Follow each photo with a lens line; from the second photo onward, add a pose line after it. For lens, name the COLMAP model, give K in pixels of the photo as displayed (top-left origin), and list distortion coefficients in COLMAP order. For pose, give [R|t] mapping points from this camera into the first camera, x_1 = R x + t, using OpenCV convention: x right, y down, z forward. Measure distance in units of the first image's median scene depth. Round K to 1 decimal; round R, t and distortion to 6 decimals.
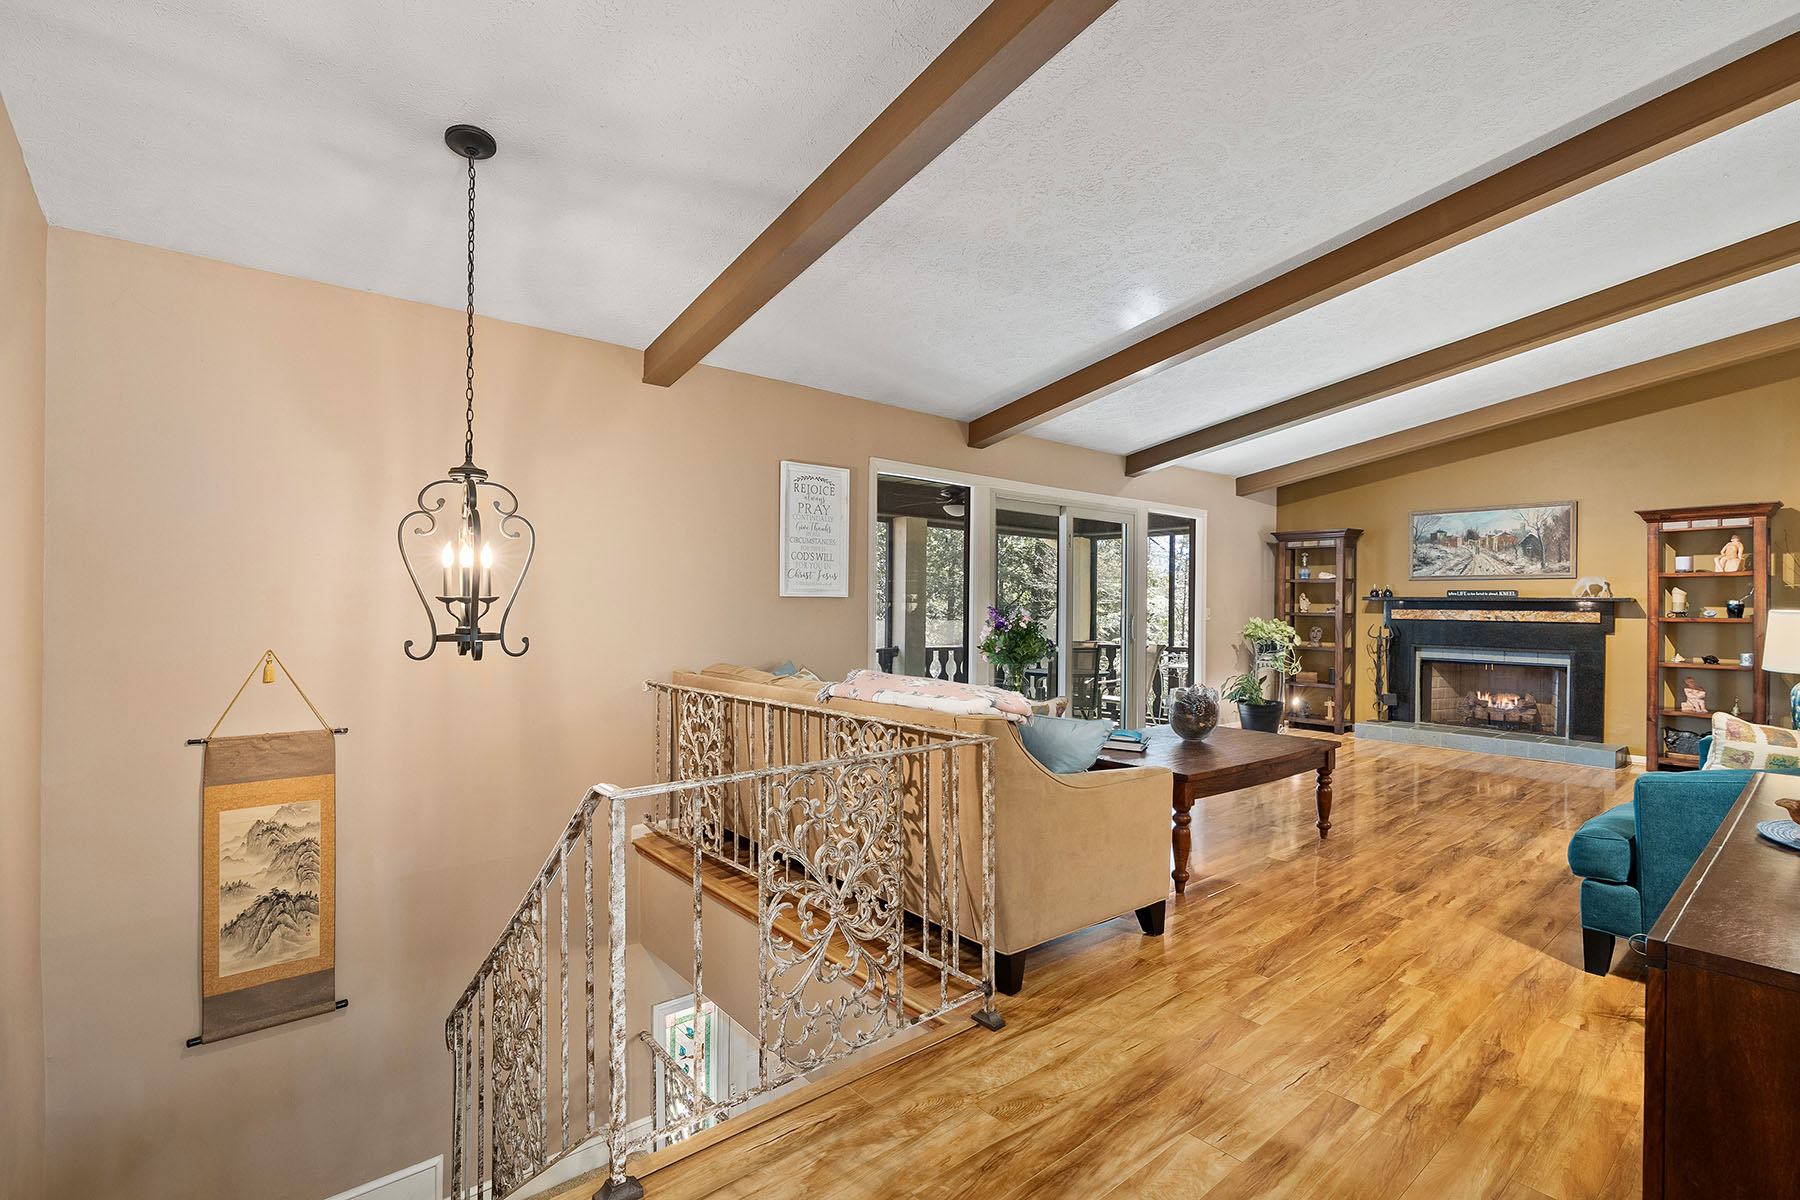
lens RADIAL K [[820.6, 0, 892.8], [0, 820.6, 603.7], [0, 0, 1]] dist [-0.002540, 0.003226]
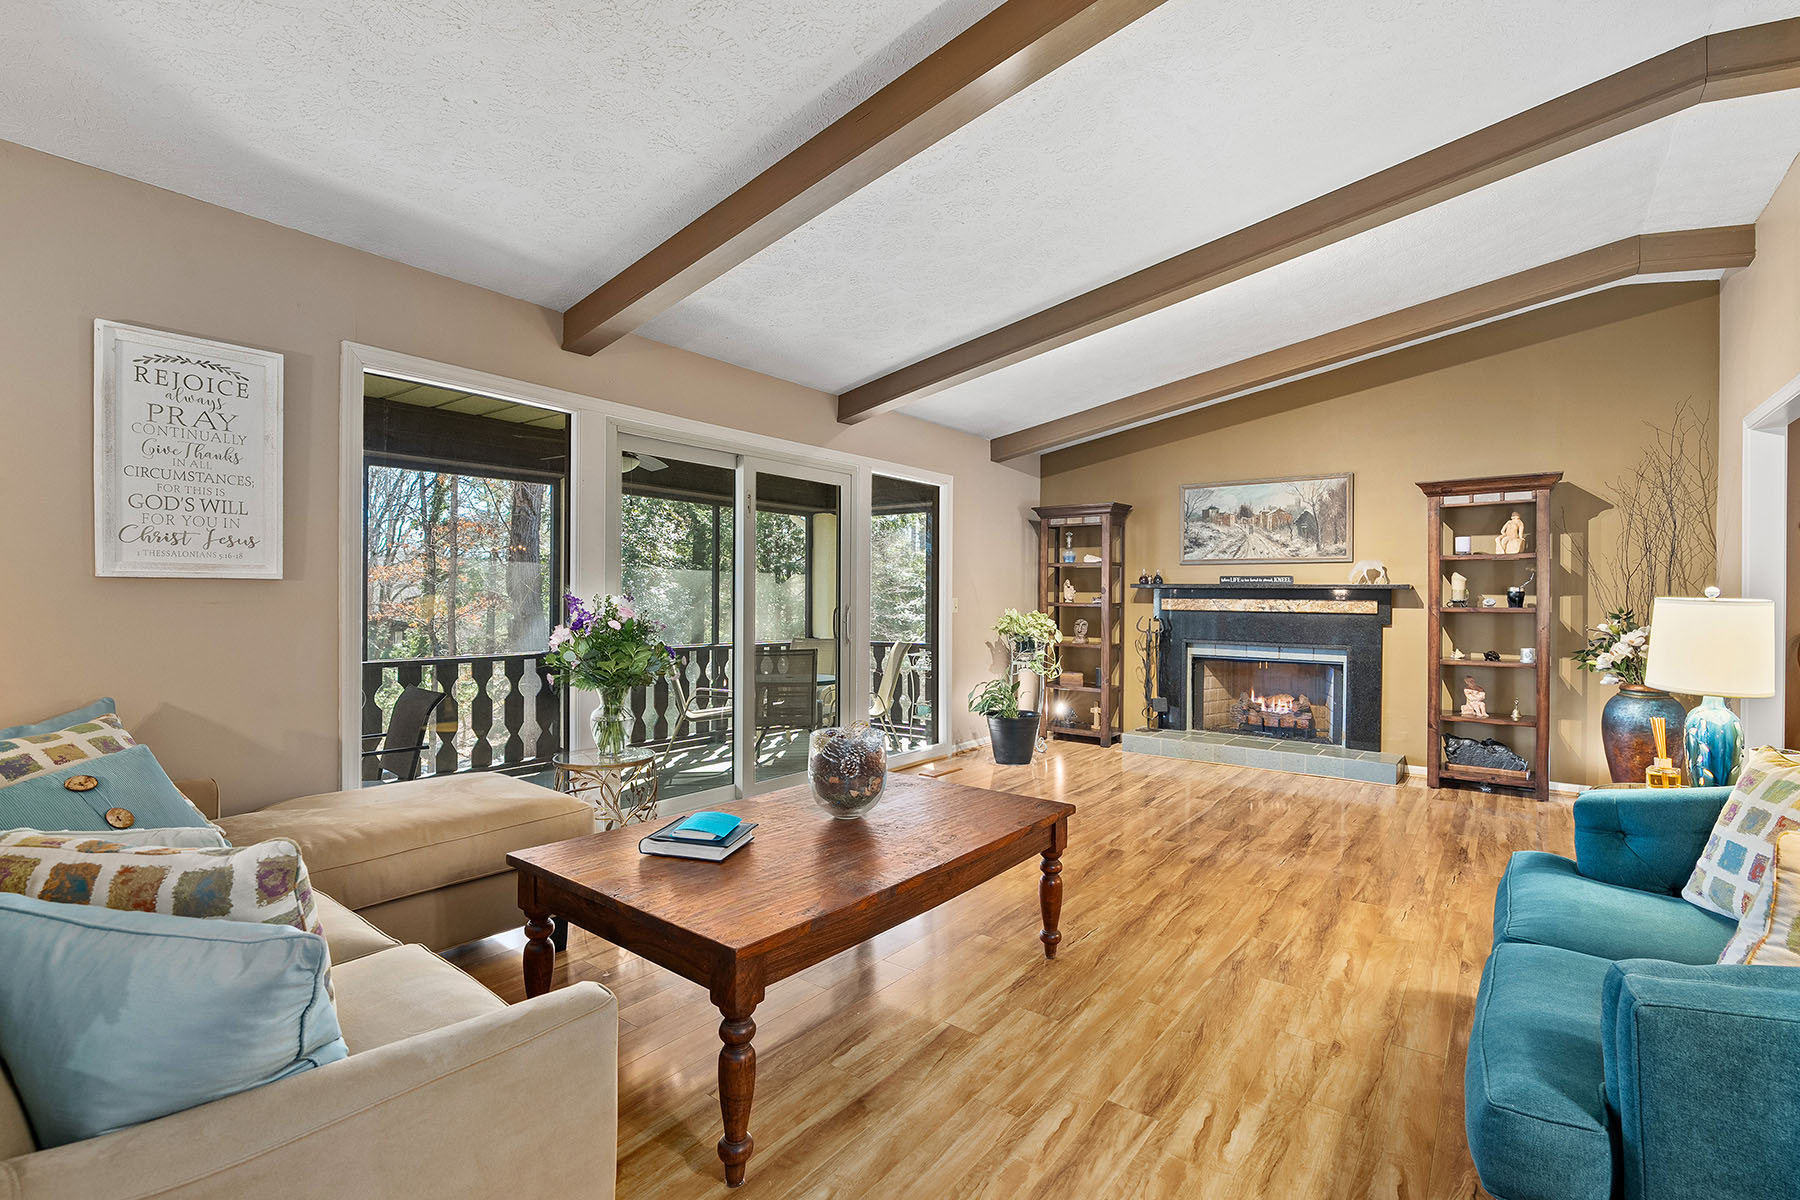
lens RADIAL K [[820.6, 0, 889.3], [0, 820.6, 591.9], [0, 0, 1]] dist [-0.002540, 0.003226]
pose [[0.977269, -0.000889, 0.212001, 0.186869], [0.001577, 0.999994, -0.003076, 0.002523], [-0.211997, 0.003340, 0.977265, 0.280986]]
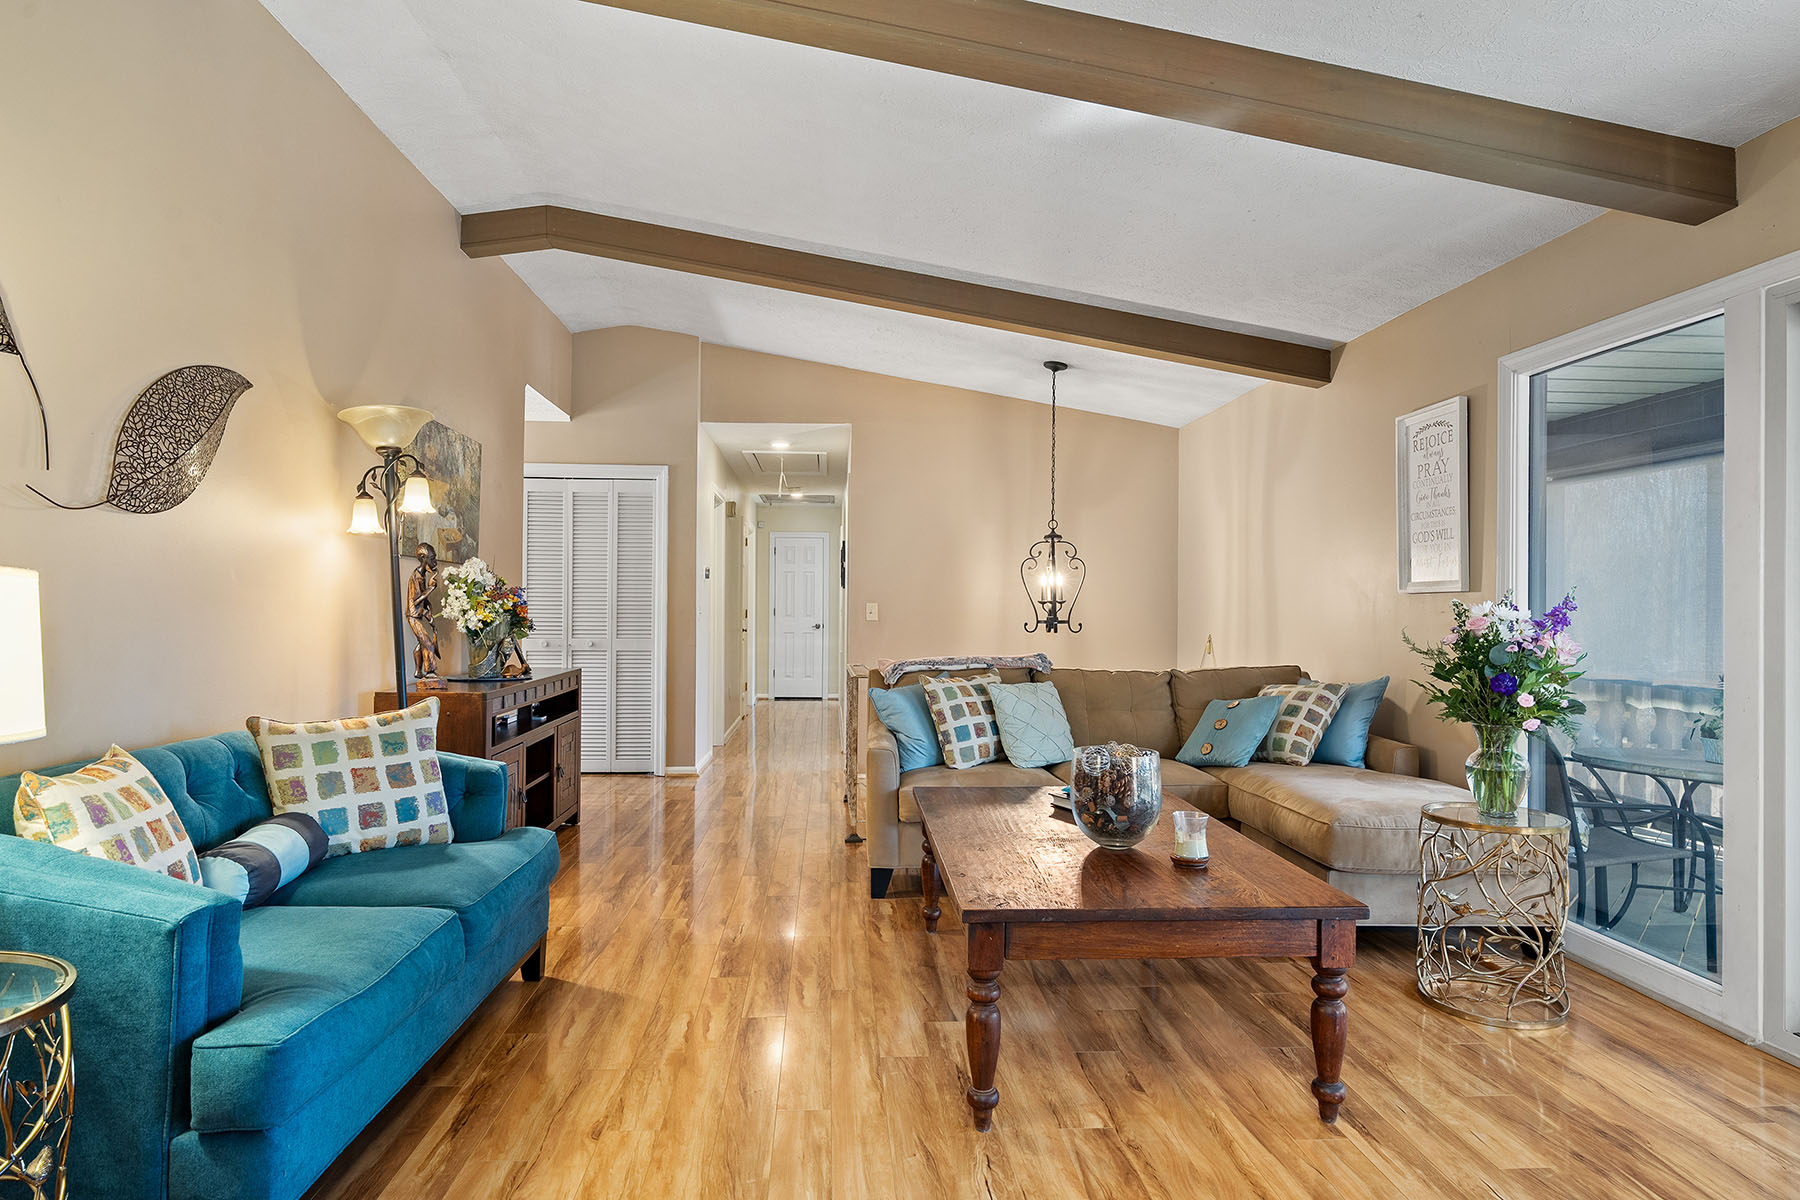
lens RADIAL K [[1043.0, 0, 898.9], [0, 1043.0, 604.6], [0, 0, 1]] dist [-0.004989, -0.000197]
pose [[-0.596228, -0.018360, -0.802605, 0.690692], [-0.014008, 0.999824, -0.012465, 0.014969], [0.802693, 0.003811, -0.596380, 0.897921]]
